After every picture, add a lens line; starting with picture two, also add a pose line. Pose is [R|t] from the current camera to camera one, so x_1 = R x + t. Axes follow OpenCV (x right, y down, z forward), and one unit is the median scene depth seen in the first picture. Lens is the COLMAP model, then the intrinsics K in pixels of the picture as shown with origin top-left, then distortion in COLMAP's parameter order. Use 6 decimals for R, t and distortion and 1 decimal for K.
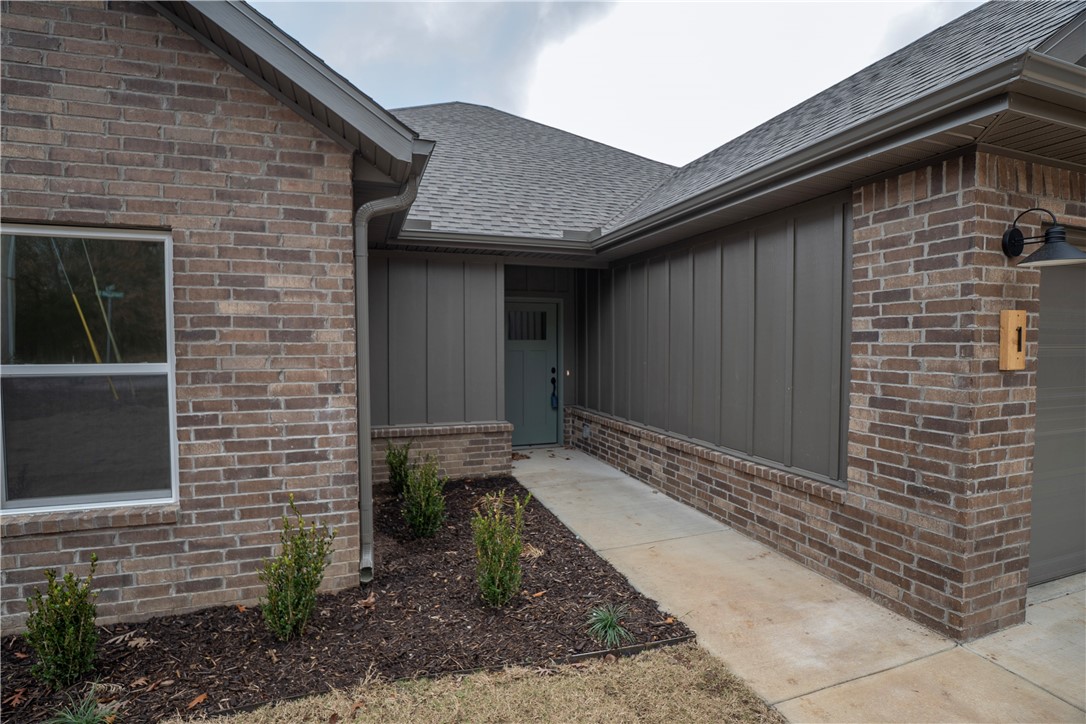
lens RADIAL K [[526.2, 0, 542.2], [0, 526.2, 364.2], [0, 0, 1]] dist [-0.038403, 0.006814]
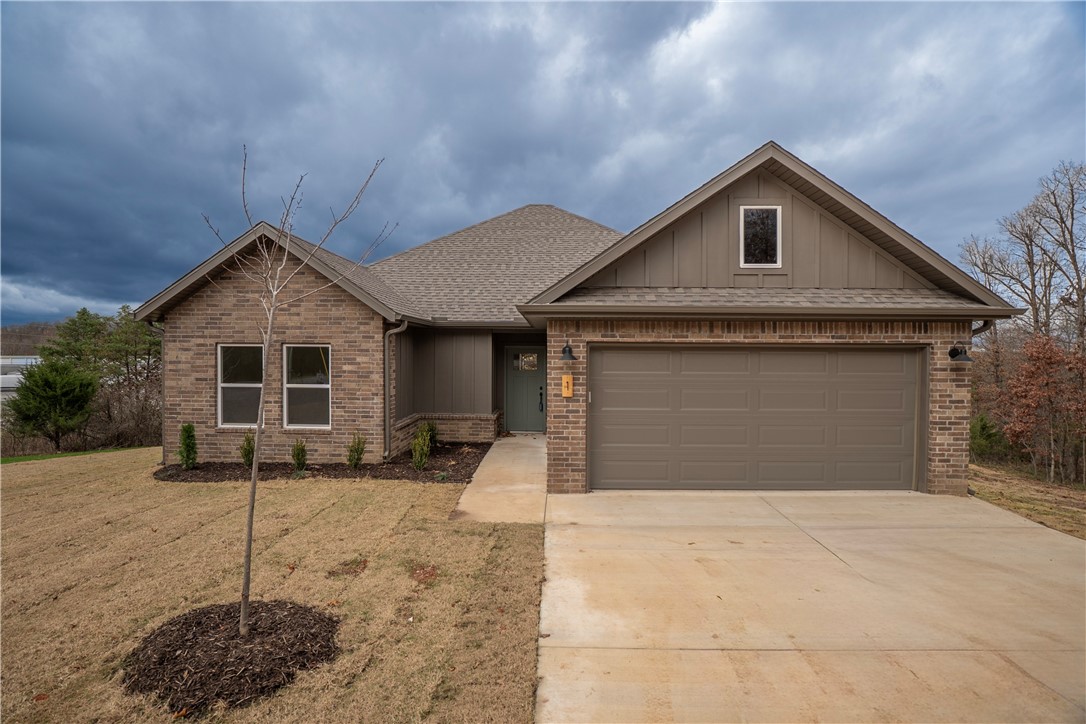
lens RADIAL K [[526.2, 0, 541.6], [0, 526.2, 365.0], [0, 0, 1]] dist [-0.038403, 0.006814]
pose [[0.937333, 0.016695, -0.348035, 1.653977], [-0.022502, 0.999667, -0.012648, -0.113692], [0.347708, 0.019687, 0.937396, -1.604899]]
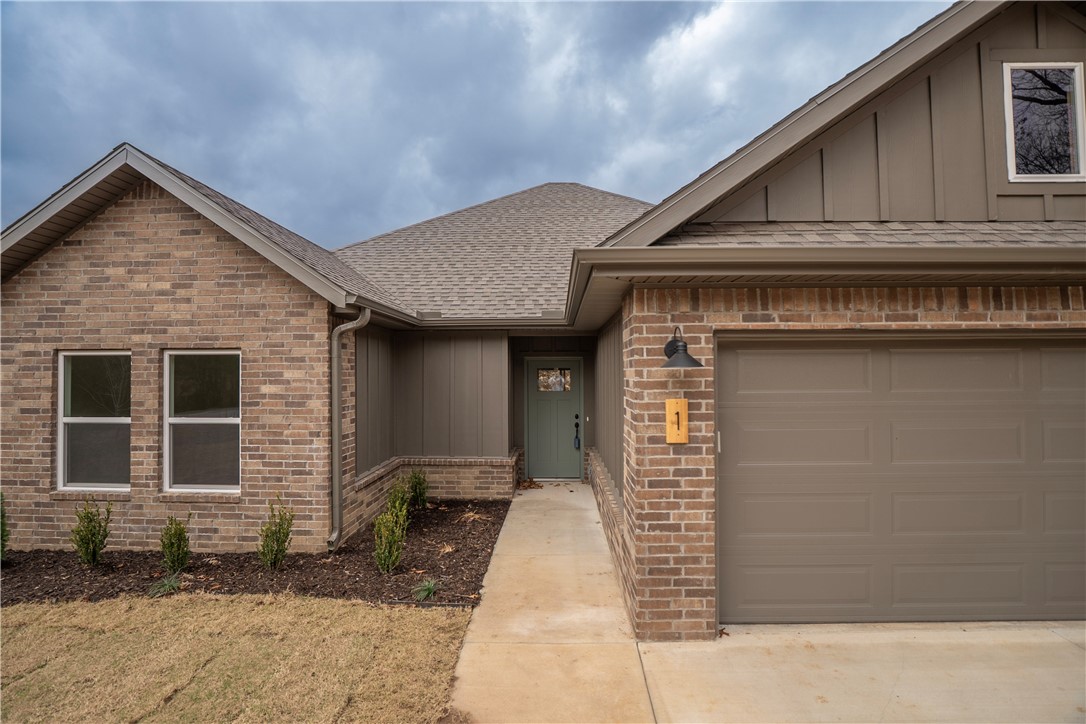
lens RADIAL K [[526.2, 0, 541.9], [0, 526.2, 364.6], [0, 0, 1]] dist [-0.038403, 0.006814]
pose [[0.934757, -0.008492, -0.355186, 1.004657], [-0.011434, 0.998478, -0.053962, -0.108708], [0.355104, 0.054502, 0.933237, -0.404907]]
